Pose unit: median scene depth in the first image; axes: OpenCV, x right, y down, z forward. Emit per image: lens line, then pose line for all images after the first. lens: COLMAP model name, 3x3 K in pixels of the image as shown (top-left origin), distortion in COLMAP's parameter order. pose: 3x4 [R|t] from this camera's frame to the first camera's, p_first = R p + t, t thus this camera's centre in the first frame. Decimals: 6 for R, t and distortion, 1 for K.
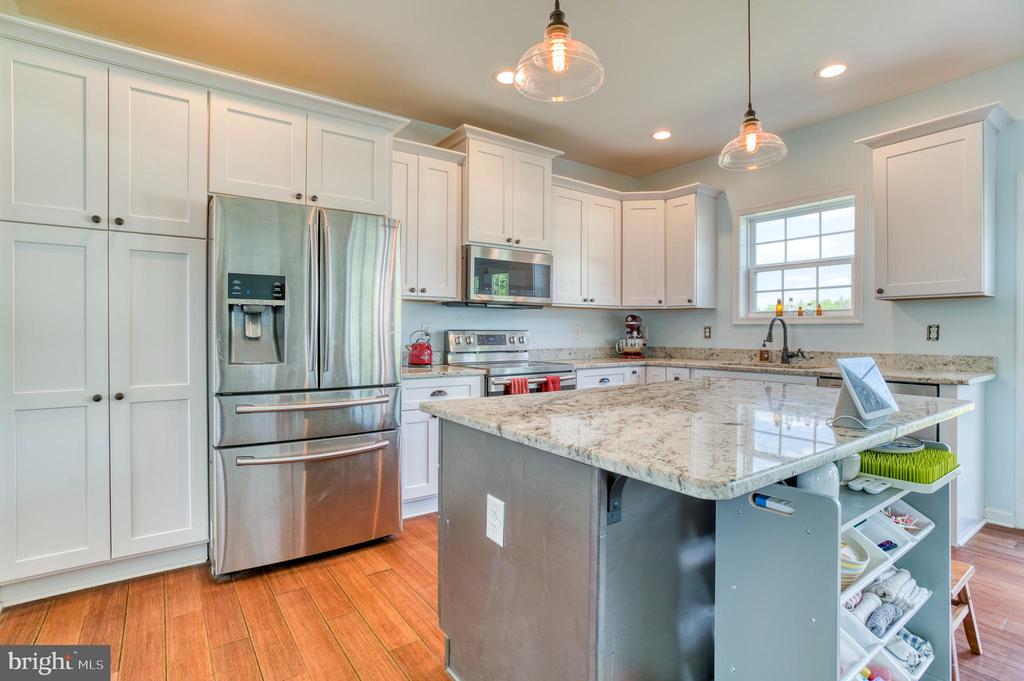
lens RADIAL K [[500.1, 0, 509.3], [0, 500.1, 338.5], [0, 0, 1]] dist [-0.075012, 0.045121]
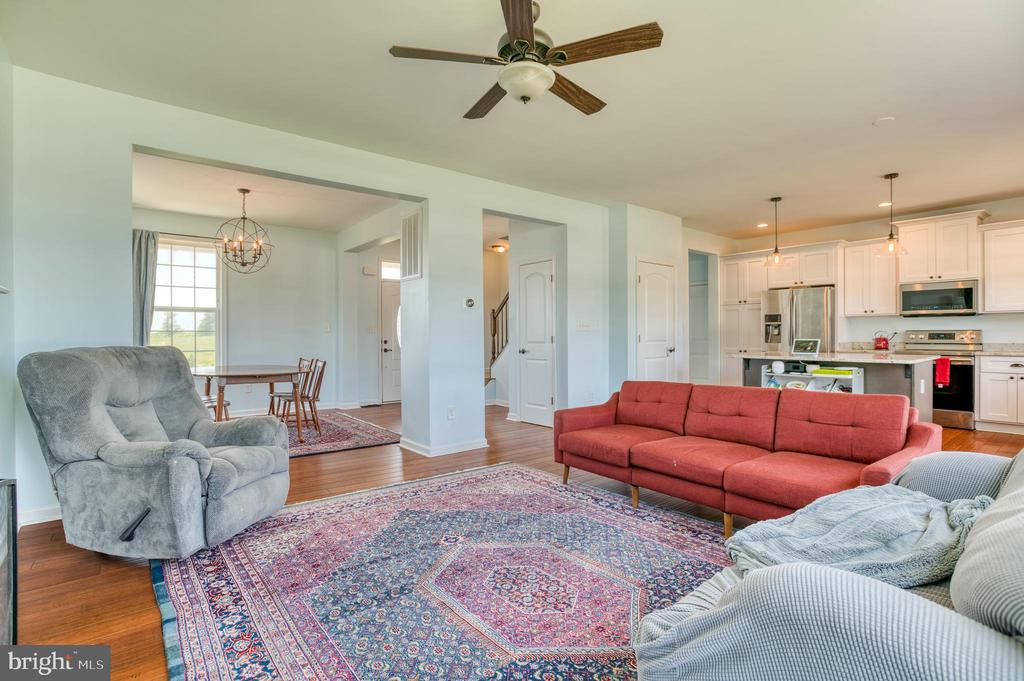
lens RADIAL K [[488.6, 0, 512.0], [0, 488.6, 340.5], [0, 0, 1]] dist [-0.051489, 0.022620]
pose [[0.054747, 0.011067, -0.998439, 1.511023], [-0.006395, 0.999922, 0.010733, 0.009132], [0.998480, 0.005798, 0.054813, -0.507398]]
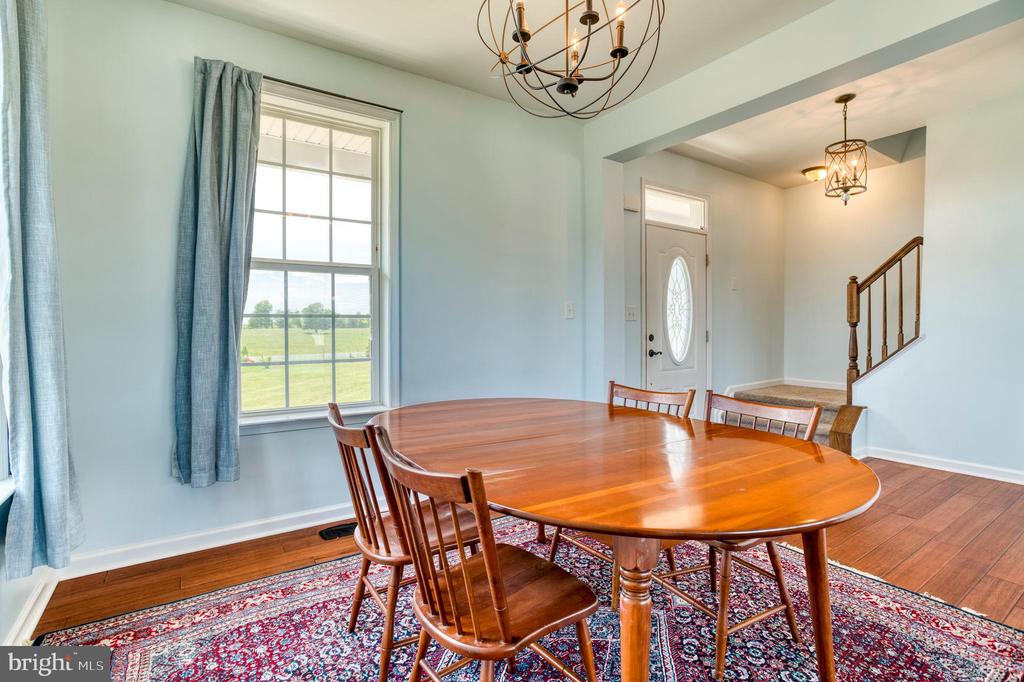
lens RADIAL K [[488.6, 0, 512.0], [0, 488.6, 341.0], [0, 0, 1]] dist [-0.051489, 0.022620]
pose [[-0.021304, 0.029679, -0.999332, 0.494403], [-0.004232, 0.999548, 0.029775, 0.017350], [0.999764, 0.004864, -0.021168, -1.251993]]
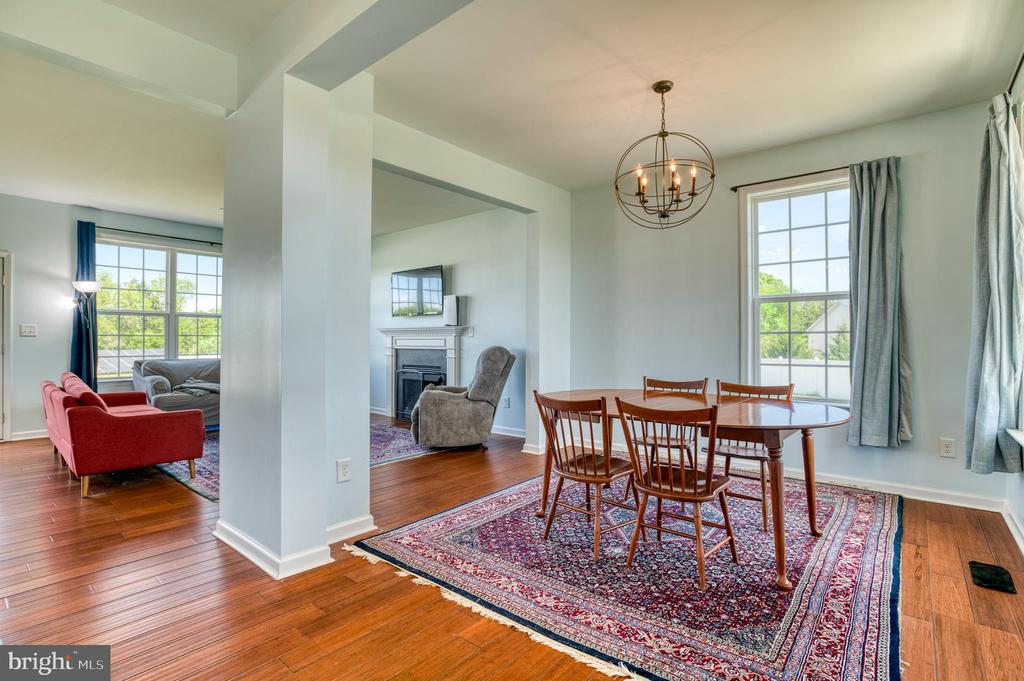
lens RADIAL K [[496.3, 0, 512.0], [0, 496.3, 340.5], [0, 0, 1]] dist [-0.055981, 0.025187]
pose [[-0.243756, -0.000484, 0.969836, -0.655817], [0.007078, 0.999972, 0.002278, 0.010147], [-0.969811, 0.007420, -0.243746, -0.765197]]
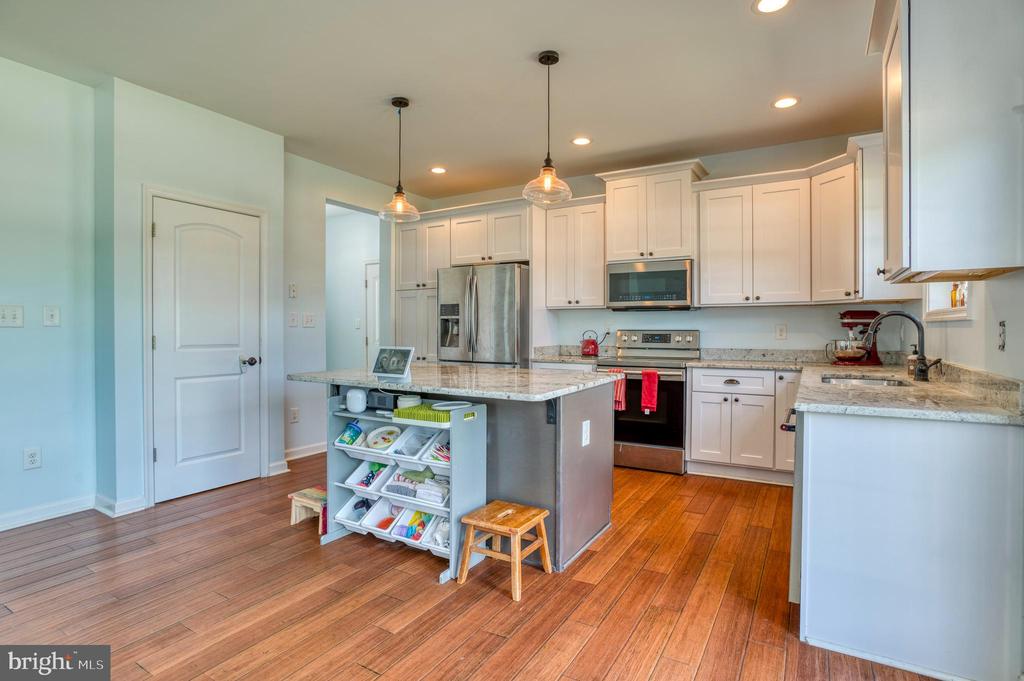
lens RADIAL K [[516.3, 0, 510.6], [0, 516.3, 338.4], [0, 0, 1]] dist [-0.068067, 0.037013]
pose [[0.401469, 0.014685, -0.915755, 0.974831], [-0.011068, 0.999876, 0.011181, -0.007110], [0.915806, 0.005647, 0.401581, 0.217896]]
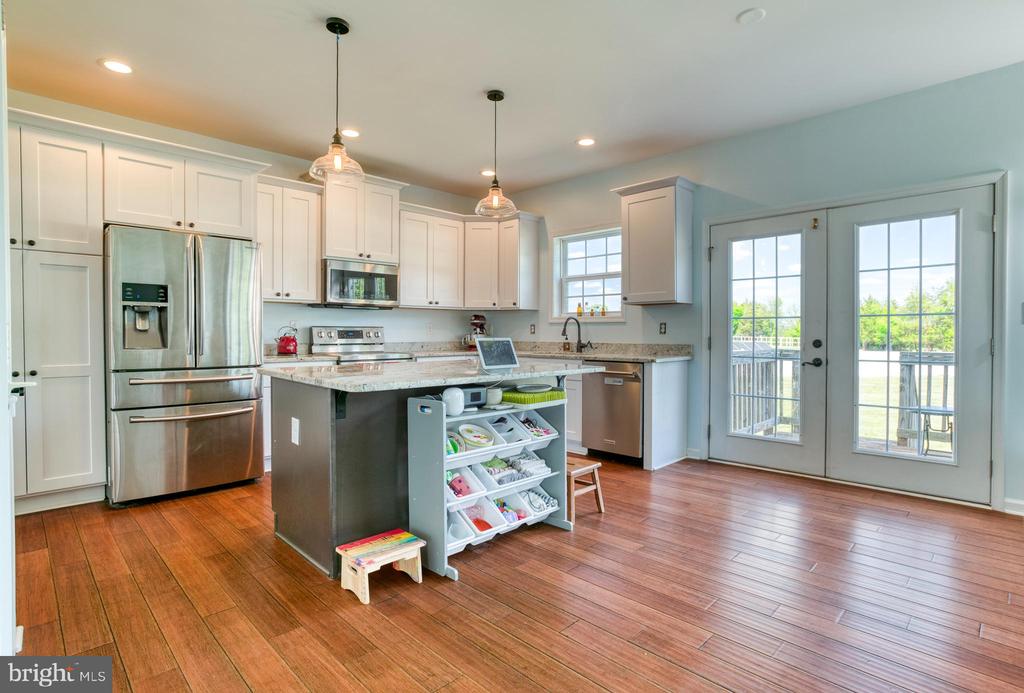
lens RADIAL K [[517.4, 0, 517.1], [0, 517.4, 345.9], [0, 0, 1]] dist [-0.063518, 0.030739]
pose [[0.986014, -0.003136, 0.166633, 0.168614], [0.000940, 0.999912, 0.013260, 0.015701], [-0.166659, -0.012918, 0.985930, -0.345067]]
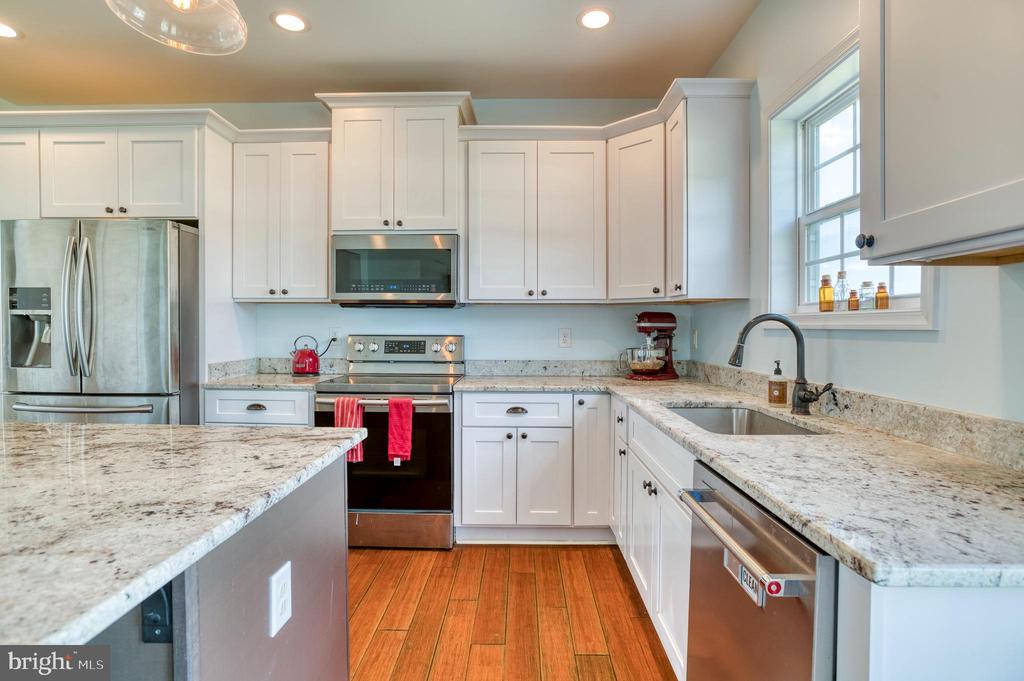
lens RADIAL K [[516.3, 0, 510.6], [0, 516.3, 338.4], [0, 0, 1]] dist [-0.068067, 0.037013]
pose [[0.801551, 0.014065, -0.597760, 0.636592], [-0.010376, 0.999900, 0.009613, -0.022331], [0.597836, -0.001503, 0.801617, 0.451694]]
